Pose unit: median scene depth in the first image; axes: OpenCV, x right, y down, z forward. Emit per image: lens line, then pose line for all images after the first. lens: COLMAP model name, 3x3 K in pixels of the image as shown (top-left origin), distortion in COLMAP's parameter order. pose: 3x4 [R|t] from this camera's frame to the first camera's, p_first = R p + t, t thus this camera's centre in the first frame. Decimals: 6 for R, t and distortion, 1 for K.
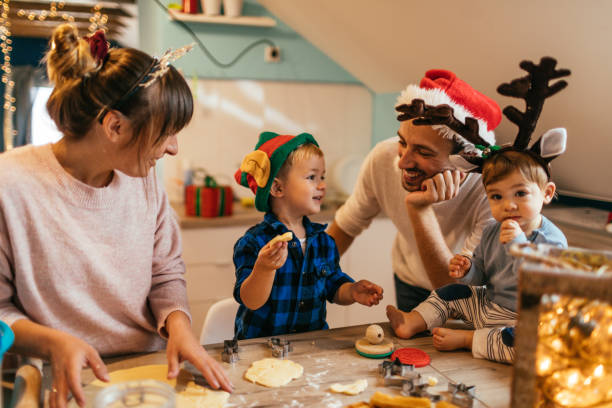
lens RADIAL K [[581.9, 0, 306.0], [0, 581.9, 204.0], [0, 0, 1]] dist [0.000529, -0.014782]
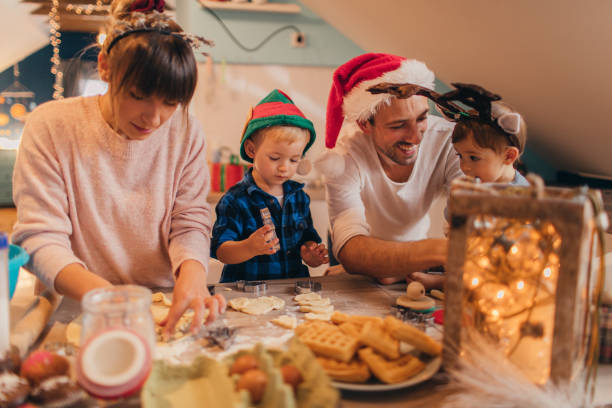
lens RADIAL K [[581.9, 0, 306.0], [0, 581.9, 204.0], [0, 0, 1]] dist [0.000529, -0.014782]
pose [[0.996846, 0.009553, -0.078785, 0.042324], [-0.009103, 0.999940, 0.006071, 0.030392], [0.078838, -0.005335, 0.996873, -0.037468]]
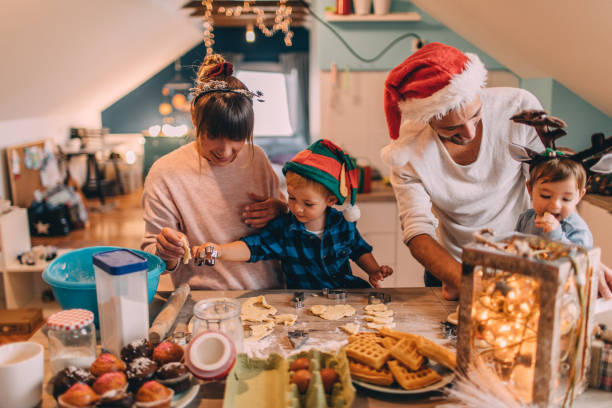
lens RADIAL K [[581.9, 0, 306.0], [0, 581.9, 204.0], [0, 0, 1]] dist [0.000529, -0.014782]
pose [[0.945811, 0.045614, -0.321499, 0.109692], [-0.029532, 0.998065, 0.054727, -0.014672], [0.323373, -0.042267, 0.945327, -0.115440]]
